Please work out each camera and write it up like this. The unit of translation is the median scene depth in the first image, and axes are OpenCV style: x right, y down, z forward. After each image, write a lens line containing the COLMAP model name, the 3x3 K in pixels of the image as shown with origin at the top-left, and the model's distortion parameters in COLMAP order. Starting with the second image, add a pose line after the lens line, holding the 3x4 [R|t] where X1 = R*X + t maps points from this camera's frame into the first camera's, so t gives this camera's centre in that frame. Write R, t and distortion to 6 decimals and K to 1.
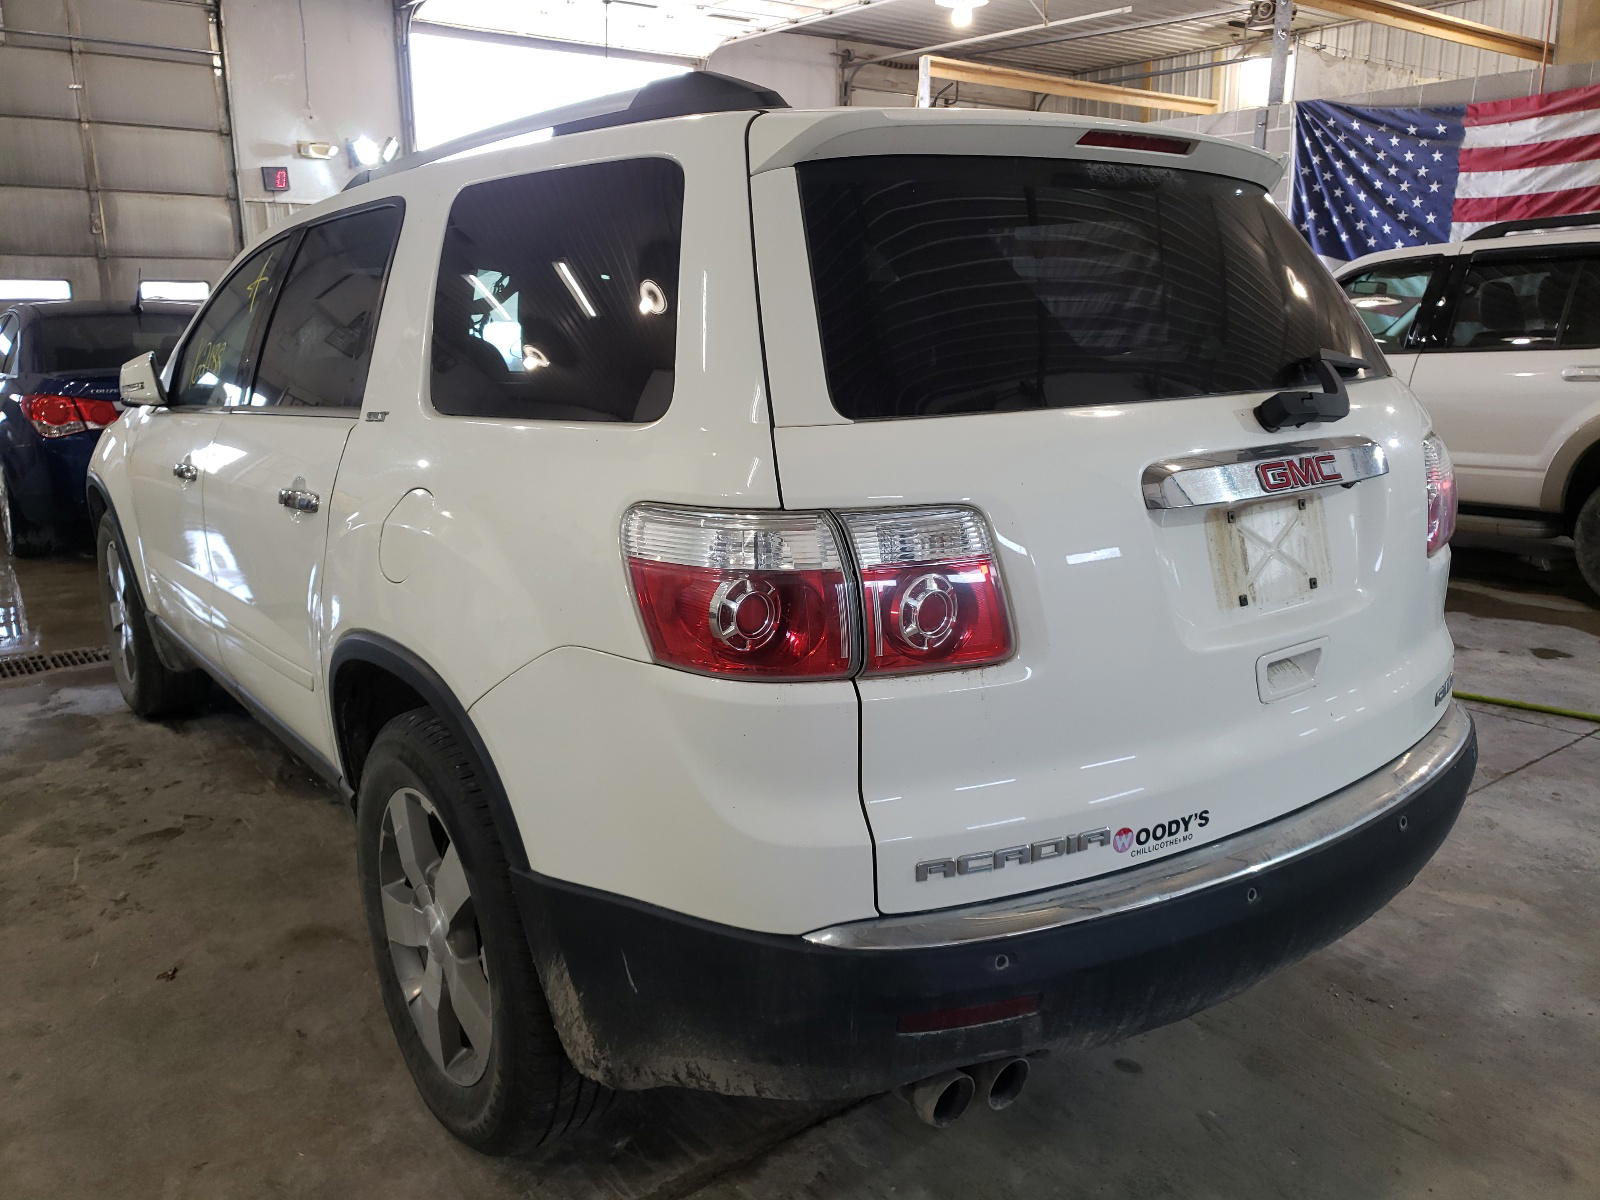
lens RADIAL K [[1260.9, 0, 800.0], [0, 1260.9, 600.0], [0, 0, 1]] dist [0.021817, 0.002885]
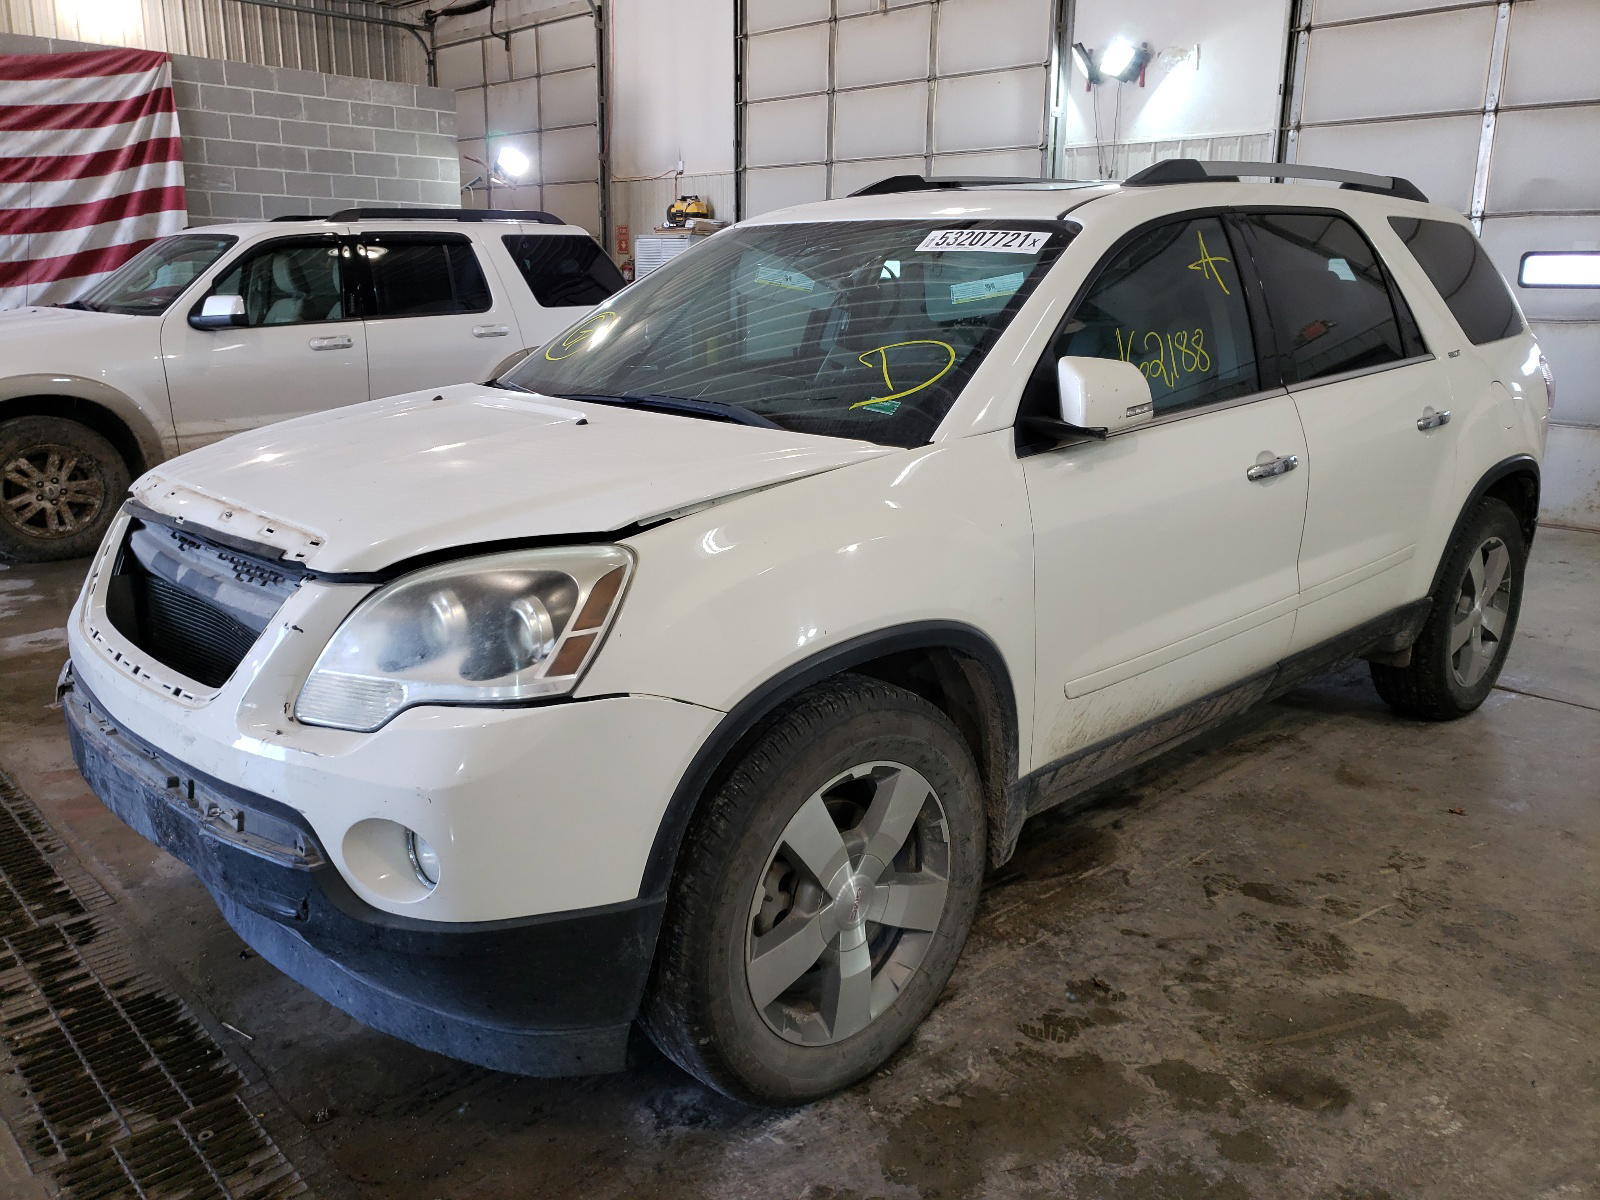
lens RADIAL K [[1218.0, 0, 827.6], [0, 1218.0, 598.5], [0, 0, 1]] dist [0.000459, 0.000783]
pose [[-0.109004, -0.259048, 0.959694, -1.133284], [0.216086, 0.936185, 0.277246, -0.282982], [-0.970270, 0.237598, -0.046072, 1.183216]]
